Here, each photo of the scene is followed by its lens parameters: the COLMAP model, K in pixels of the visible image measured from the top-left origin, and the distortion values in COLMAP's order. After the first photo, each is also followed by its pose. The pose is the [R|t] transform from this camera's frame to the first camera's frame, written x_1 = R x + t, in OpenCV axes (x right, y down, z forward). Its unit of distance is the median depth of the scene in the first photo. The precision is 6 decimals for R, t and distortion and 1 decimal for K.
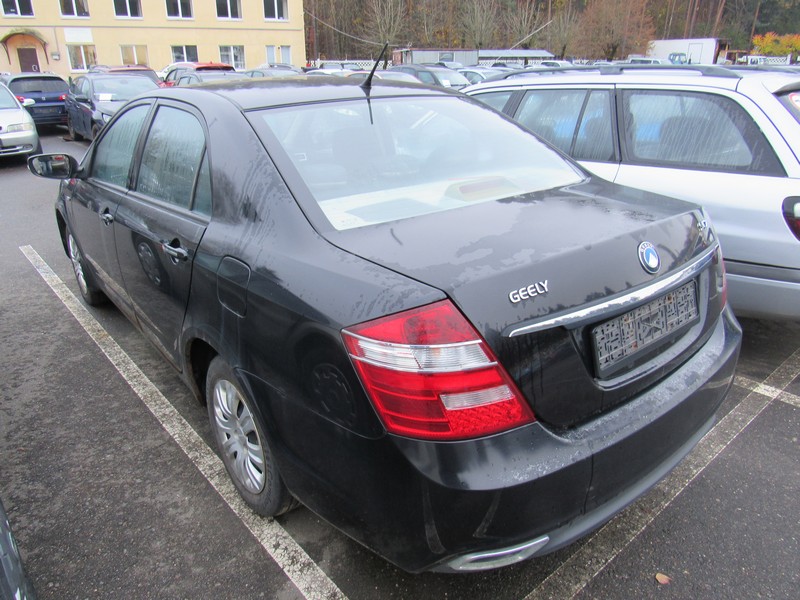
lens RADIAL K [[566.9, 0, 400.0], [0, 566.9, 300.0], [0, 0, 1]] dist [-0.017077, -0.005626]
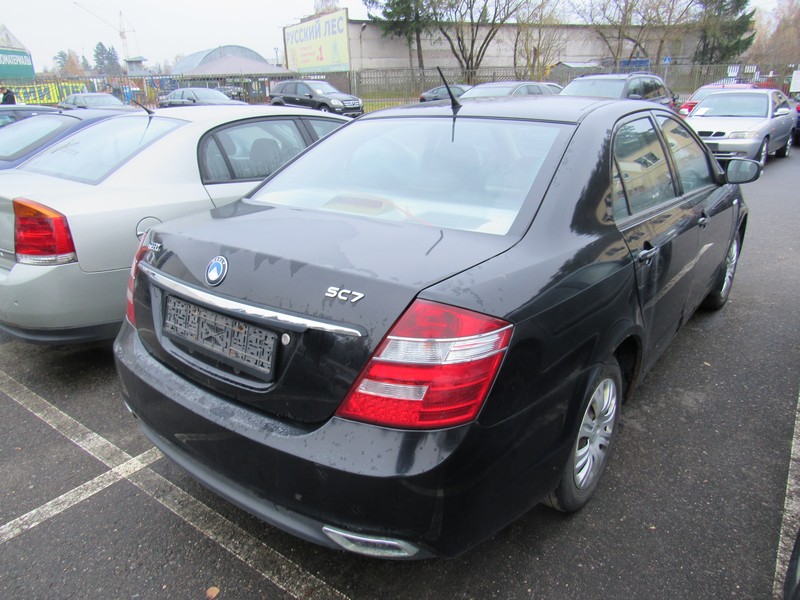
lens RADIAL K [[566.9, 0, 400.0], [0, 566.9, 300.0], [0, 0, 1]] dist [-0.017077, -0.005626]
pose [[0.250295, 0.364149, -0.897077, 1.115915], [-0.376919, 0.890120, 0.256161, -0.318483], [0.891787, 0.274010, 0.360047, 0.694988]]
